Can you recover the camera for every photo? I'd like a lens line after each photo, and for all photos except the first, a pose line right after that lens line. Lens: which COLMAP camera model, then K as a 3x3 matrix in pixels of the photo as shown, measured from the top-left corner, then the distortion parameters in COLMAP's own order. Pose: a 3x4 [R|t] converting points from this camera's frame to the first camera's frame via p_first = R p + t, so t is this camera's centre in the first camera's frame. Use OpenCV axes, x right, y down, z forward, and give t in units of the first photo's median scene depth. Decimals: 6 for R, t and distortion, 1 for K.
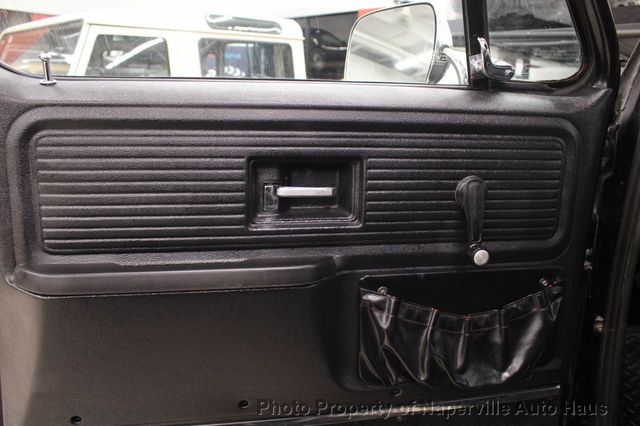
lens RADIAL K [[509.4, 0, 320.0], [0, 509.4, 213.0], [0, 0, 1]] dist [-0.139945, 0.100419]
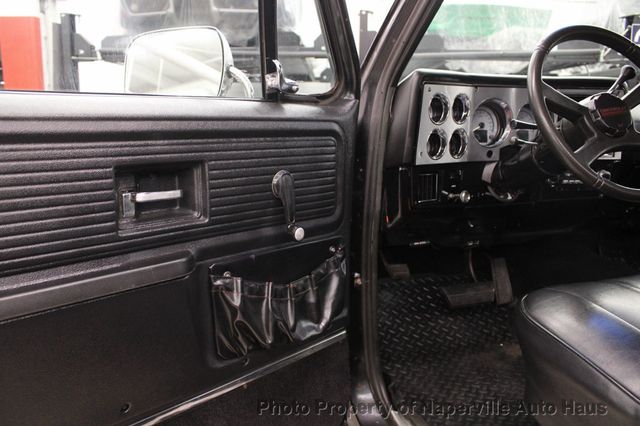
lens RADIAL K [[530.5, 0, 320.0], [0, 530.5, 213.0], [0, 0, 1]] dist [-0.154465, 0.125698]
pose [[0.799314, -0.110571, 0.590653, -0.402729], [0.120799, 0.992426, 0.022308, 0.011516], [-0.588646, 0.053519, 0.806617, -0.104329]]
